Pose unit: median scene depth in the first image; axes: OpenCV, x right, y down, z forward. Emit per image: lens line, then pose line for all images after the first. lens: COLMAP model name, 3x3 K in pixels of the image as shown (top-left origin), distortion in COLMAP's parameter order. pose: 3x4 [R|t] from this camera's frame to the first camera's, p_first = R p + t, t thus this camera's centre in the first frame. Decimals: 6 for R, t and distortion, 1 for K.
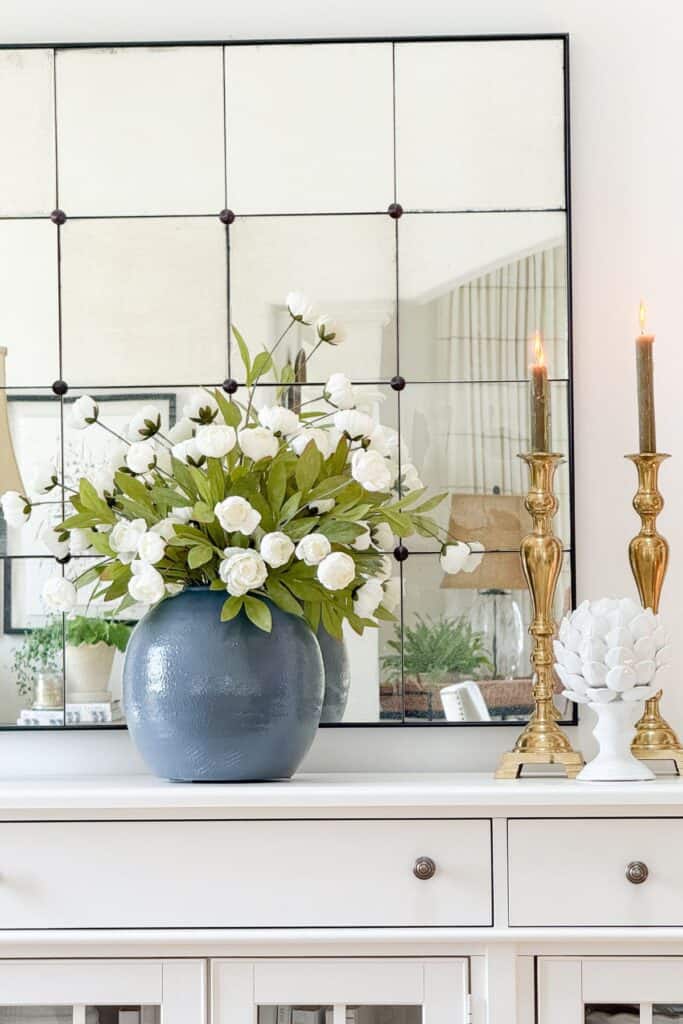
lens RADIAL K [[3229.4, 0, 341.8], [0, 3229.4, 513.7], [0, 0, 1]] dist [0.109606, -0.056813]
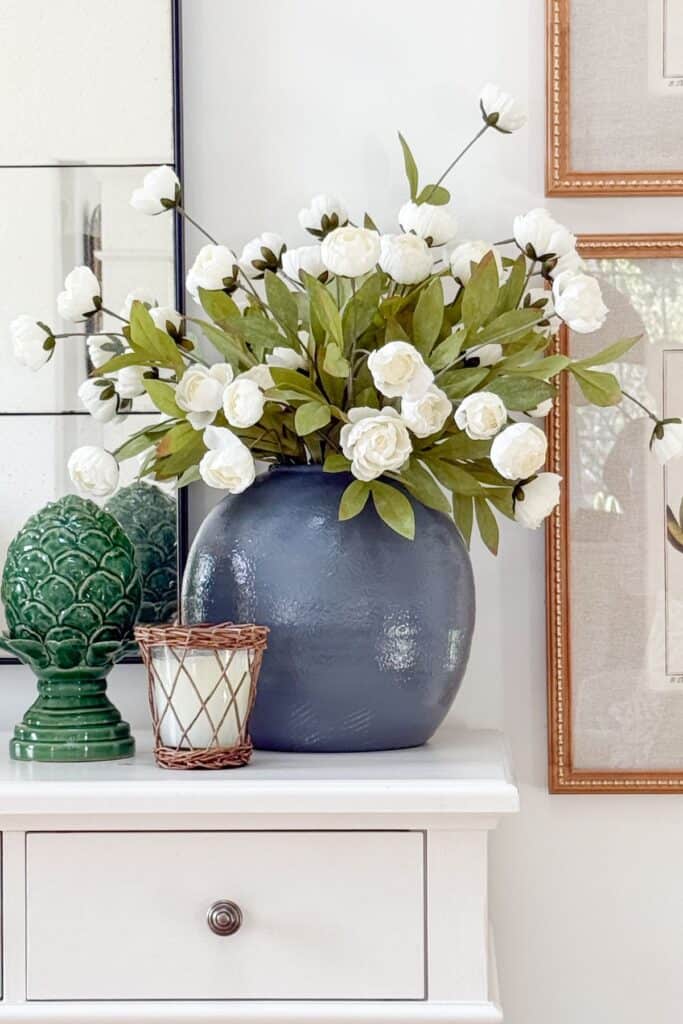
lens RADIAL K [[2962.3, 0, 341.5], [0, 2962.3, 511.5], [0, 0, 1]] dist [-0.055682, 0.130361]
pose [[0.998653, 0.025861, -0.044980, -0.009503], [-0.023756, 0.998625, 0.046727, 0.003260], [0.046126, -0.045595, 0.997895, 0.389453]]
